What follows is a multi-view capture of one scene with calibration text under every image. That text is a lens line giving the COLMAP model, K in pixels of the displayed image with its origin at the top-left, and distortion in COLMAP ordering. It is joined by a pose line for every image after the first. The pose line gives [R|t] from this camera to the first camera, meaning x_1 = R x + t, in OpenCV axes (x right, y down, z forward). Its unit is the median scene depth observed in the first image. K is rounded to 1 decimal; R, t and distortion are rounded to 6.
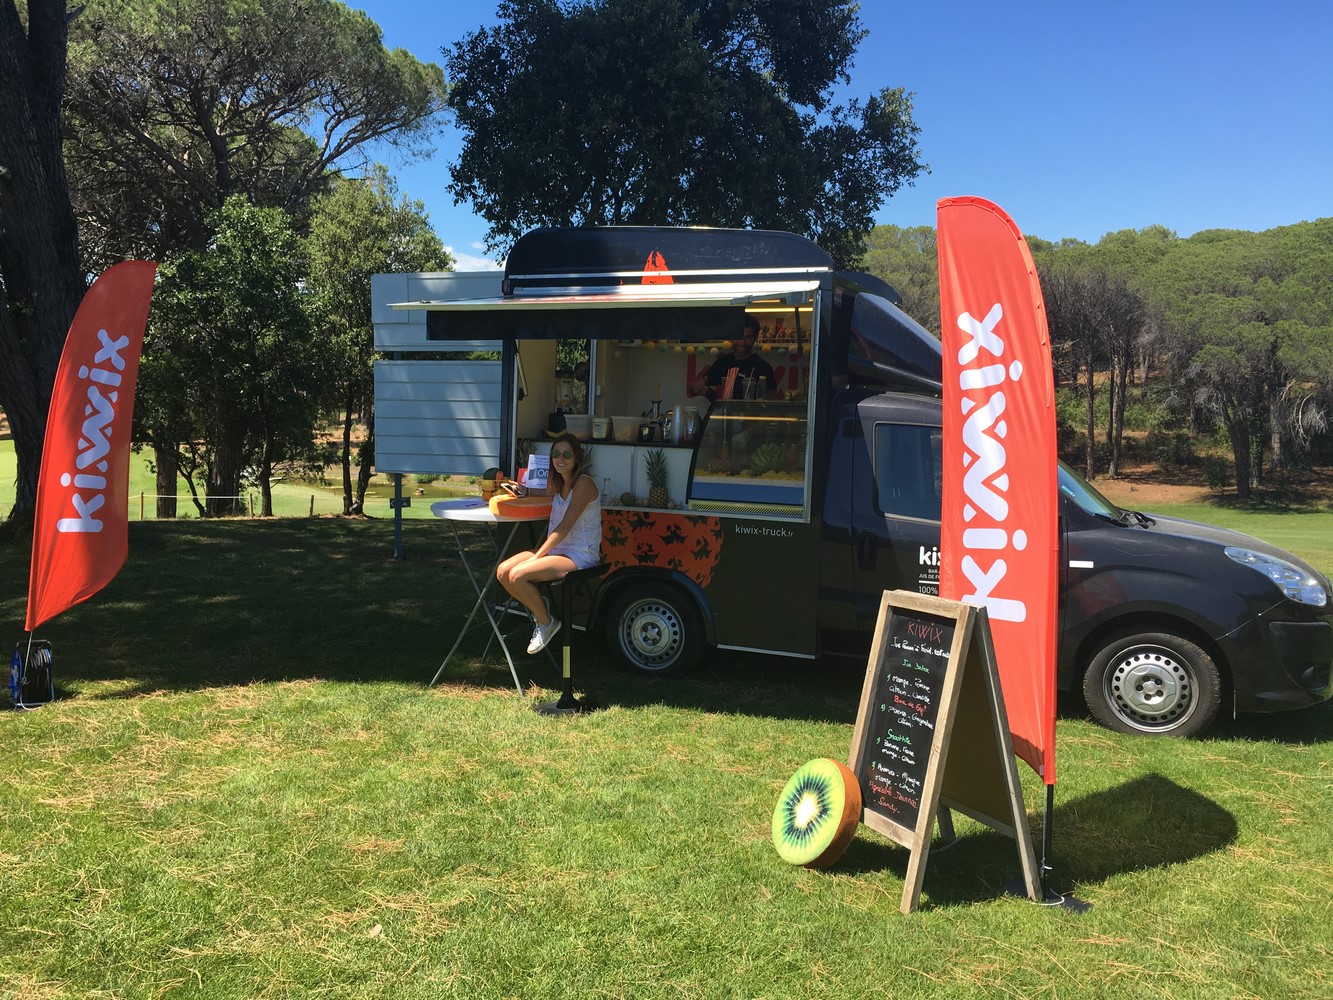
lens RADIAL K [[1138.8, 0, 673.2], [0, 1138.8, 494.4], [0, 0, 1]] dist [0.080131, -0.107577]
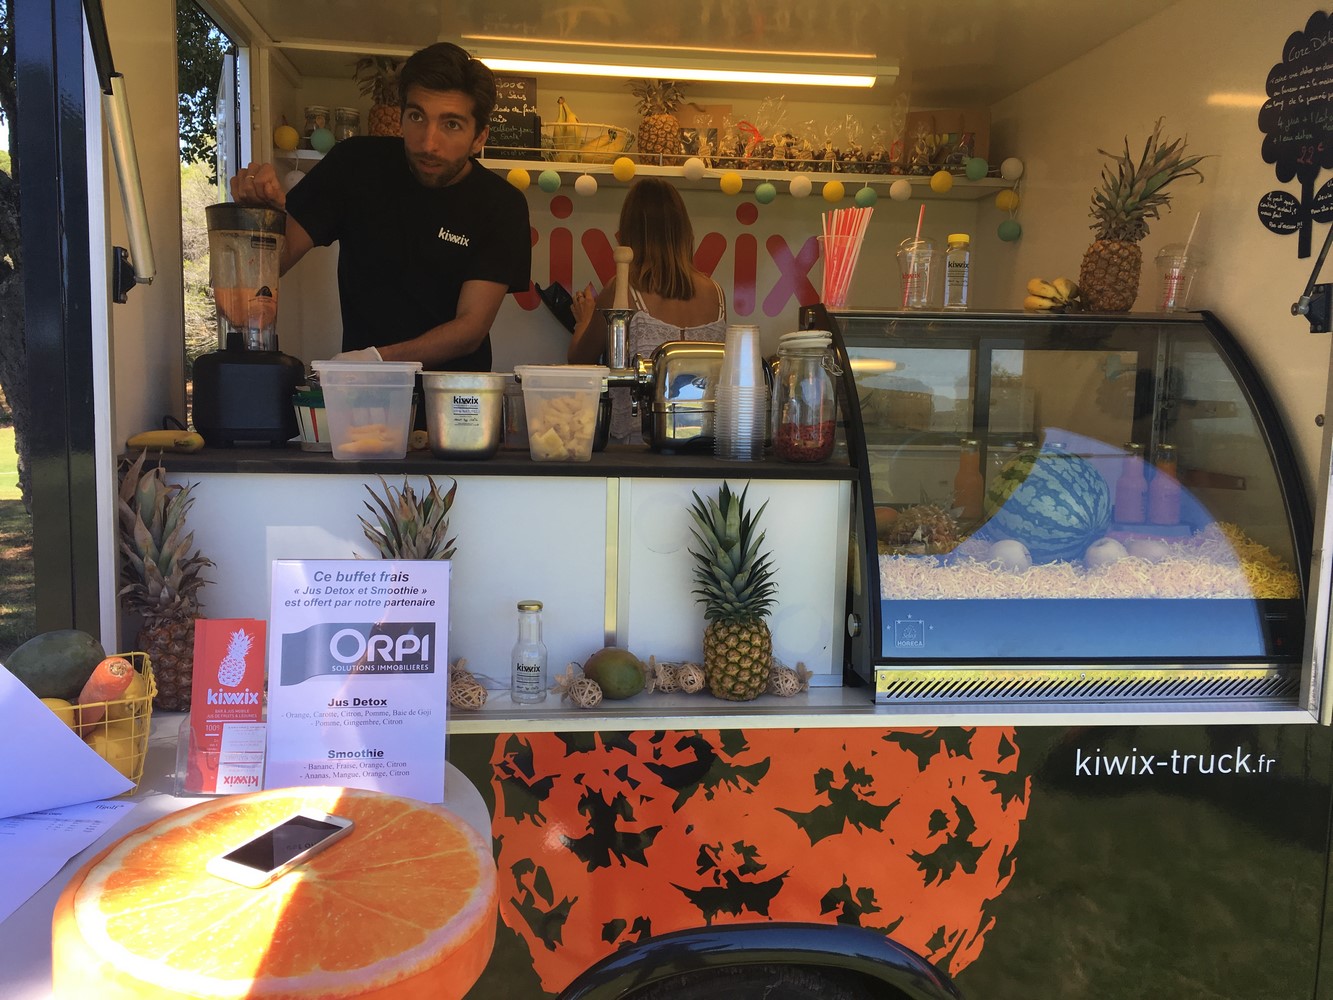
lens RADIAL K [[1138.8, 0, 673.2], [0, 1138.8, 494.4], [0, 0, 1]] dist [0.080131, -0.107577]
pose [[0.863950, -0.071953, 0.498410, -0.167075], [0.038538, 0.996284, 0.077026, -0.061370], [-0.502100, -0.047339, 0.863513, 0.788024]]
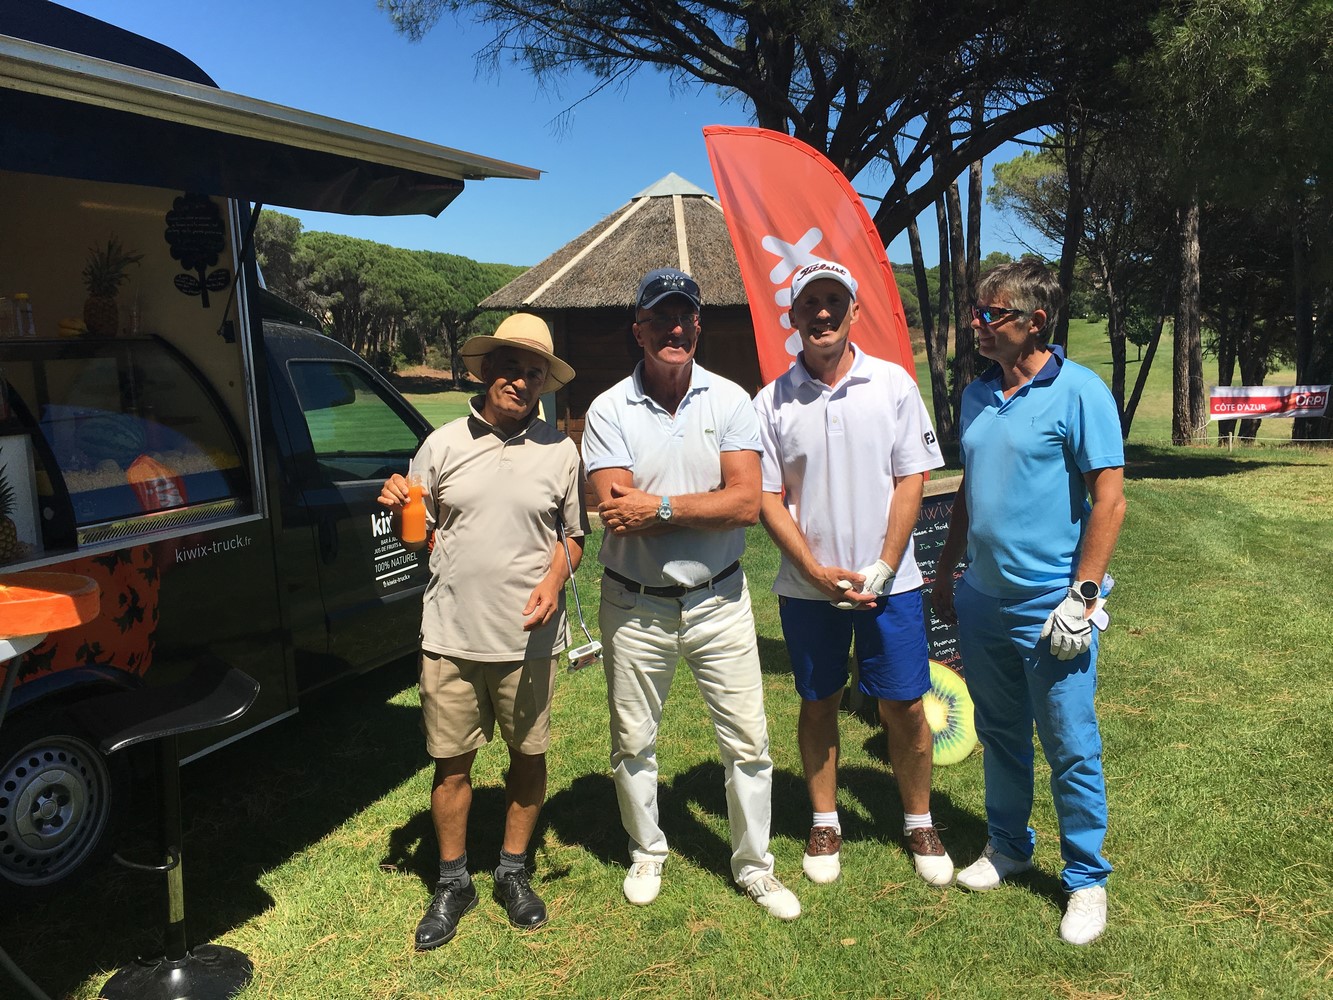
lens RADIAL K [[1133.4, 0, 686.1], [0, 1133.4, 497.4], [0, 0, 1]] dist [0.085906, -0.113517]
pose [[-0.033360, -0.160792, 0.986424, -0.518416], [0.113793, 0.979945, 0.163584, -0.064554], [-0.992944, 0.117706, -0.014394, 0.729334]]
